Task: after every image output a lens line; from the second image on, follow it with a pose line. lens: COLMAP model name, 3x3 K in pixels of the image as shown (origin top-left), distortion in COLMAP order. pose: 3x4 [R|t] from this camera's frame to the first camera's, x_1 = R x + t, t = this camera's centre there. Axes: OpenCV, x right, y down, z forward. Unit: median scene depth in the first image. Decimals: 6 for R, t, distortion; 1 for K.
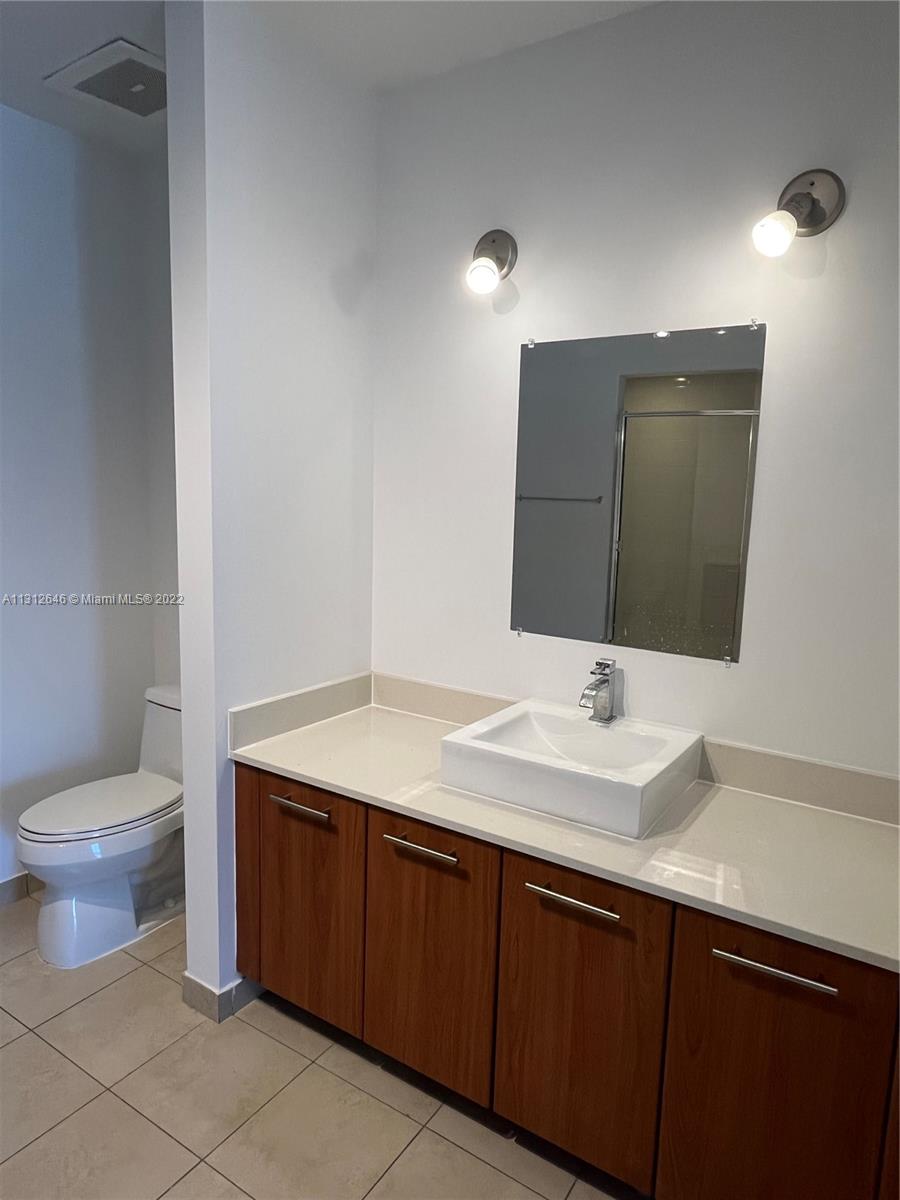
lens RADIAL K [[760.4, 0, 452.0], [0, 760.4, 599.8], [0, 0, 1]] dist [-0.007467, 0.003857]
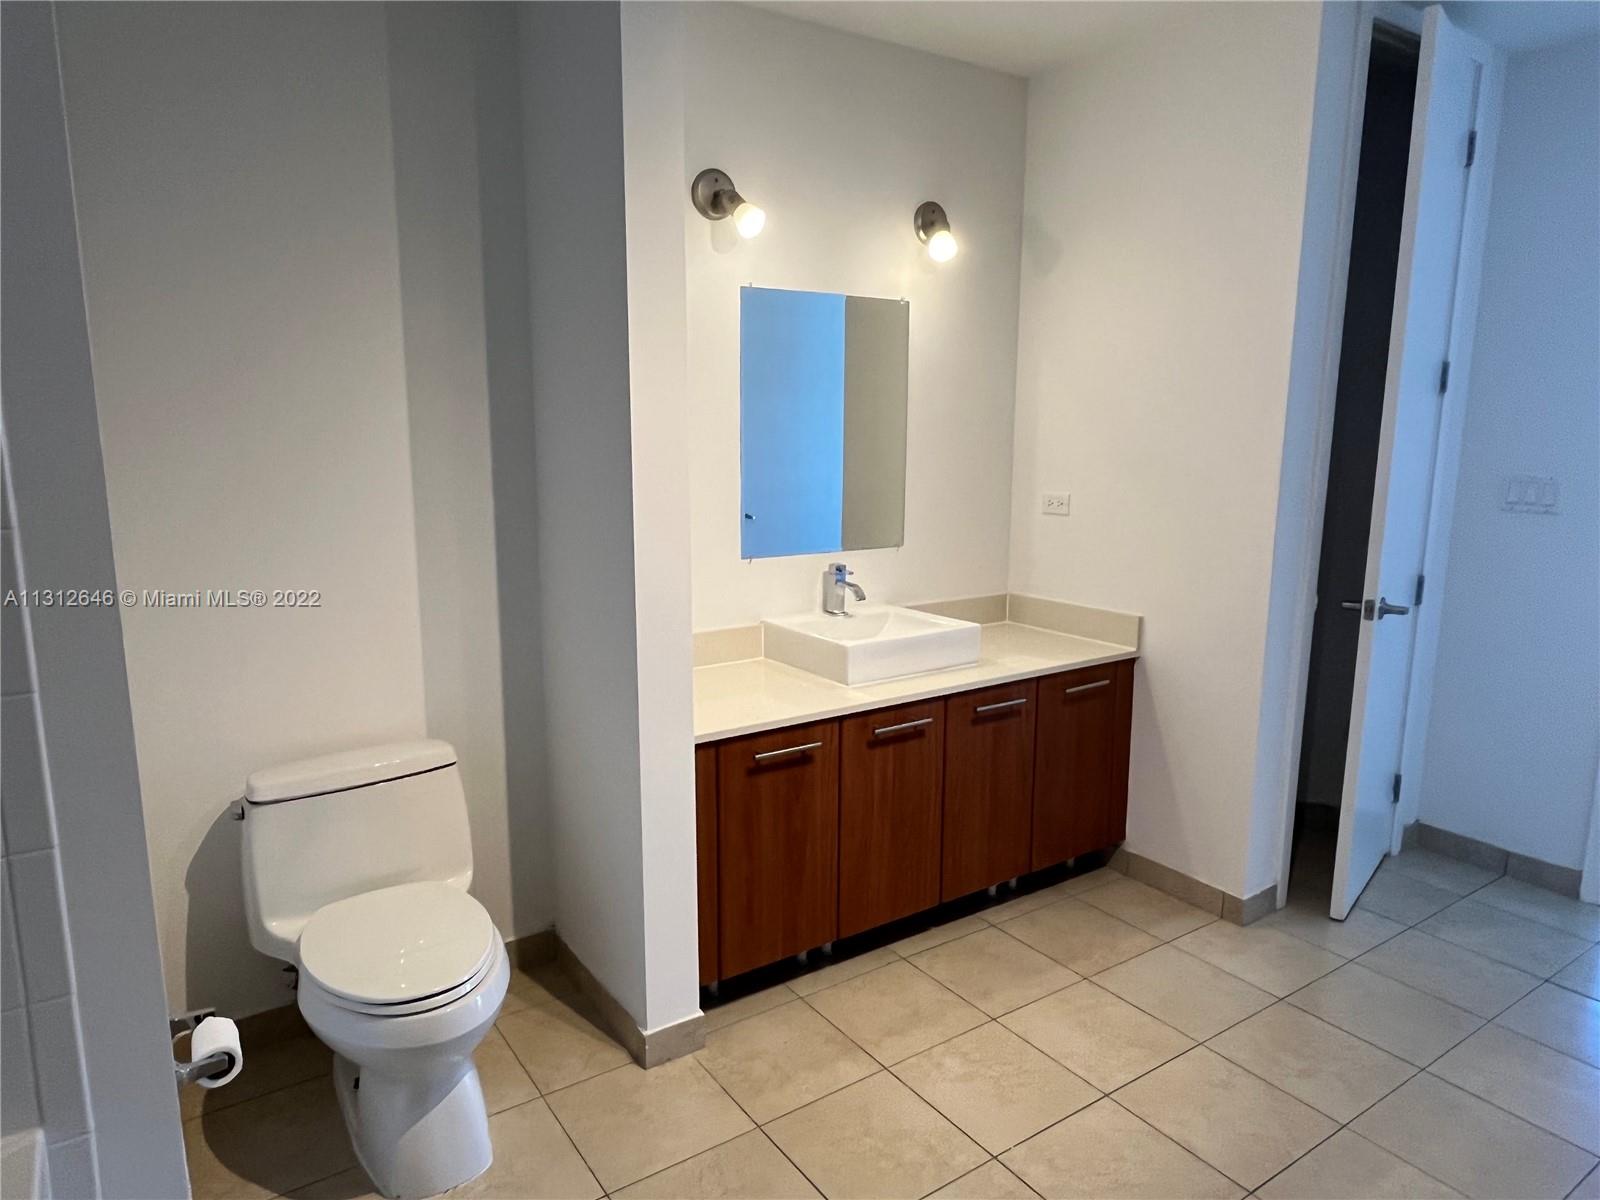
lens RADIAL K [[1013.8, 0, 796.3], [0, 1013.8, 600.4], [0, 0, 1]] dist [-0.007467, 0.003857]
pose [[0.382557, -0.190817, 0.904013, -1.415256], [0.144357, 0.978769, 0.145507, -0.118473], [-0.912585, 0.074836, 0.401981, 0.455664]]
